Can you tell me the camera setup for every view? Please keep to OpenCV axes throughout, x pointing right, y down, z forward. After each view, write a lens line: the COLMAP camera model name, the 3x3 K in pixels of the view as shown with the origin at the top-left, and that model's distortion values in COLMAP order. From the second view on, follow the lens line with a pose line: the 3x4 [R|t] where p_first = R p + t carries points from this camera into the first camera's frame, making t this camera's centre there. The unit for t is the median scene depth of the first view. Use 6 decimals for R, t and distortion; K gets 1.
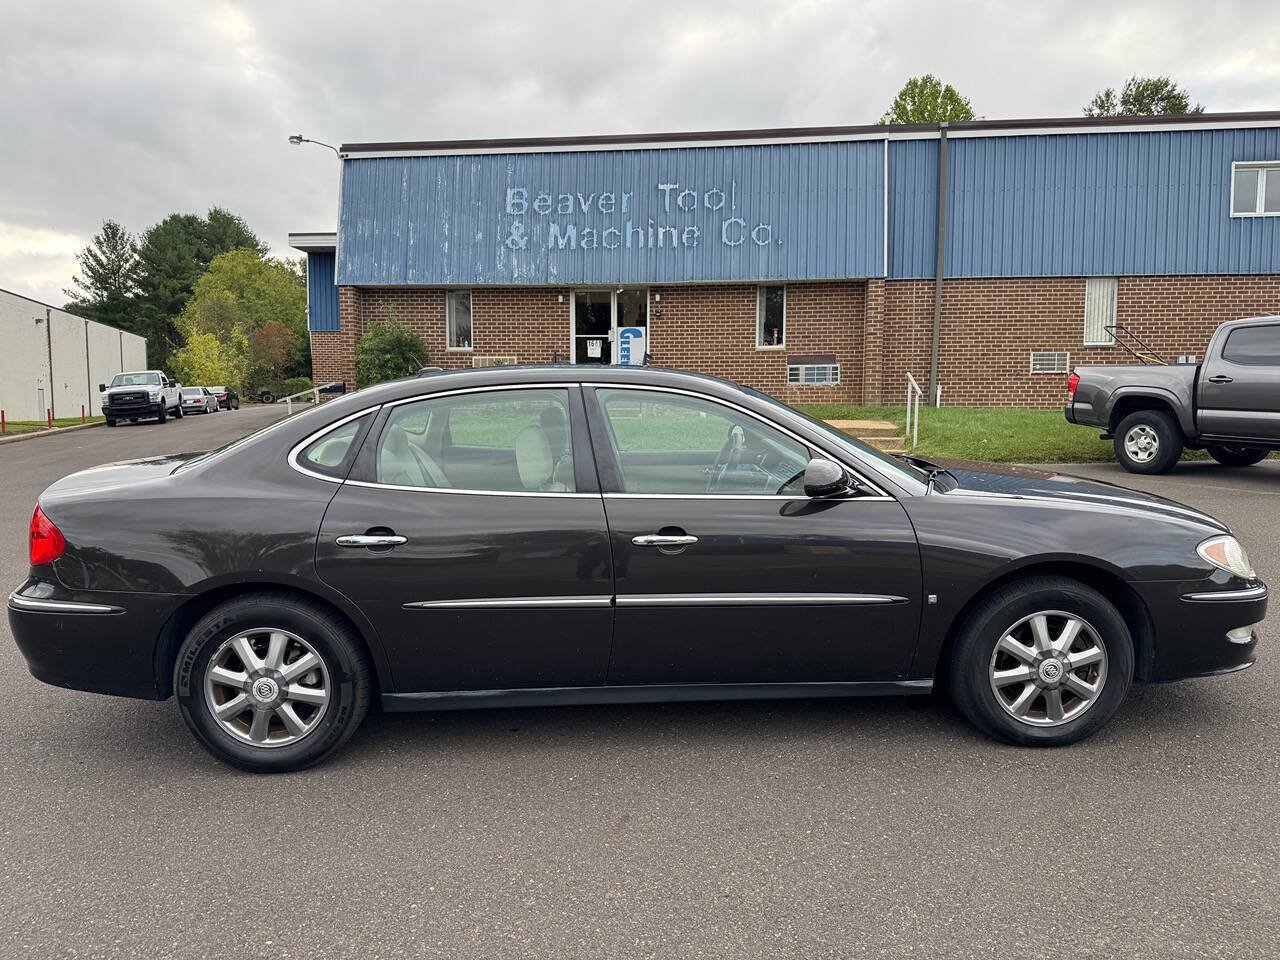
lens RADIAL K [[905.0, 0, 638.5], [0, 905.0, 483.8], [0, 0, 1]] dist [0.011541, -0.030170]
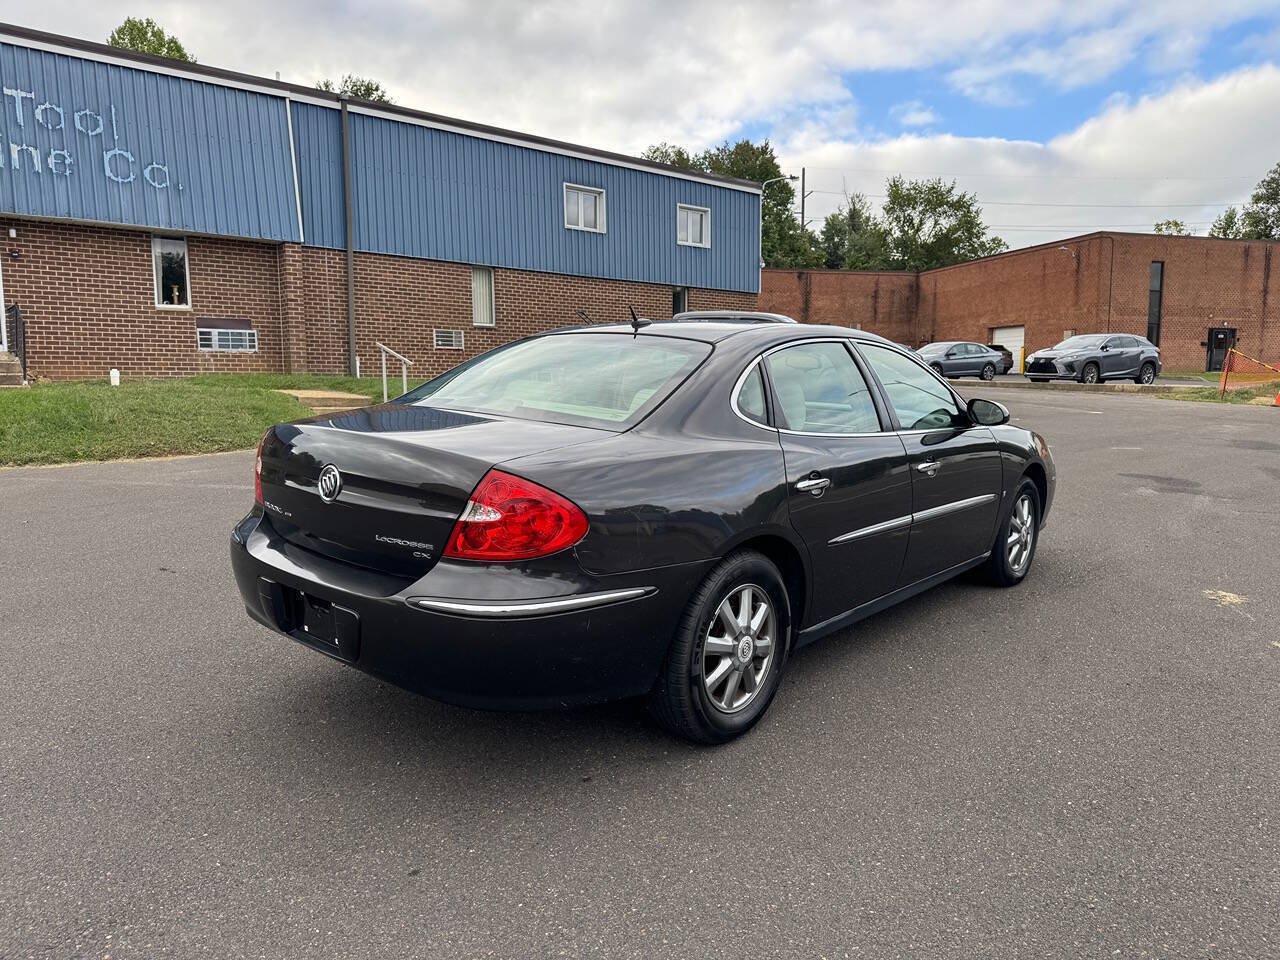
lens RADIAL K [[905.0, 0, 648.8], [0, 905.0, 476.8], [0, 0, 1]] dist [0.011541, -0.030170]
pose [[0.670710, -0.068394, 0.738560, -0.209234], [0.054522, 0.997592, 0.042868, 0.000182], [-0.739713, 0.011516, 0.672824, 0.077936]]
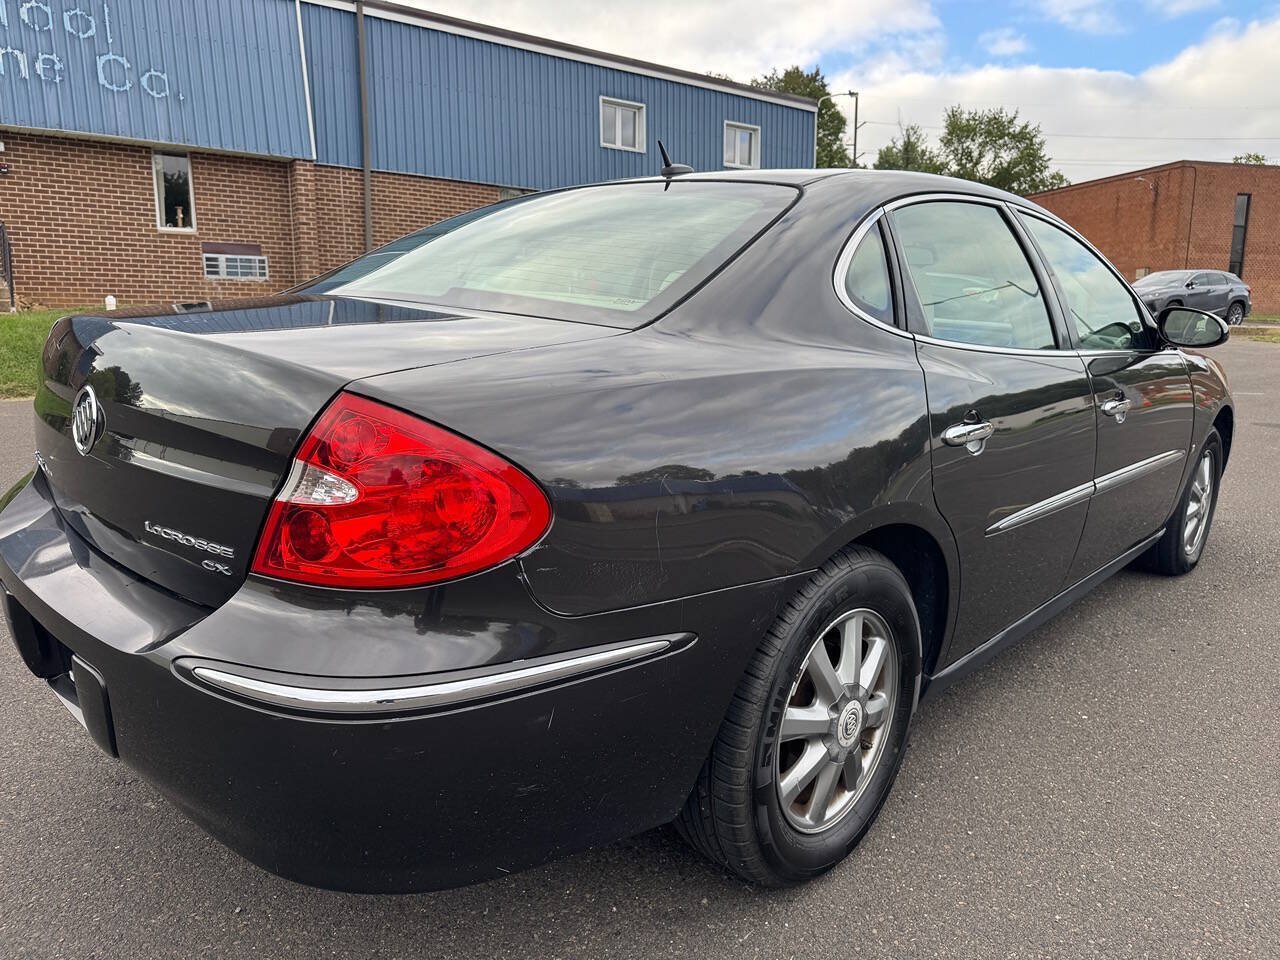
lens RADIAL K [[905.0, 0, 641.2], [0, 905.0, 486.6], [0, 0, 1]] dist [0.011541, -0.030170]
pose [[0.708883, -0.110844, 0.696562, -0.153658], [0.044233, 0.992617, 0.112940, 0.003964], [-0.703938, -0.049250, 0.708552, 0.127904]]
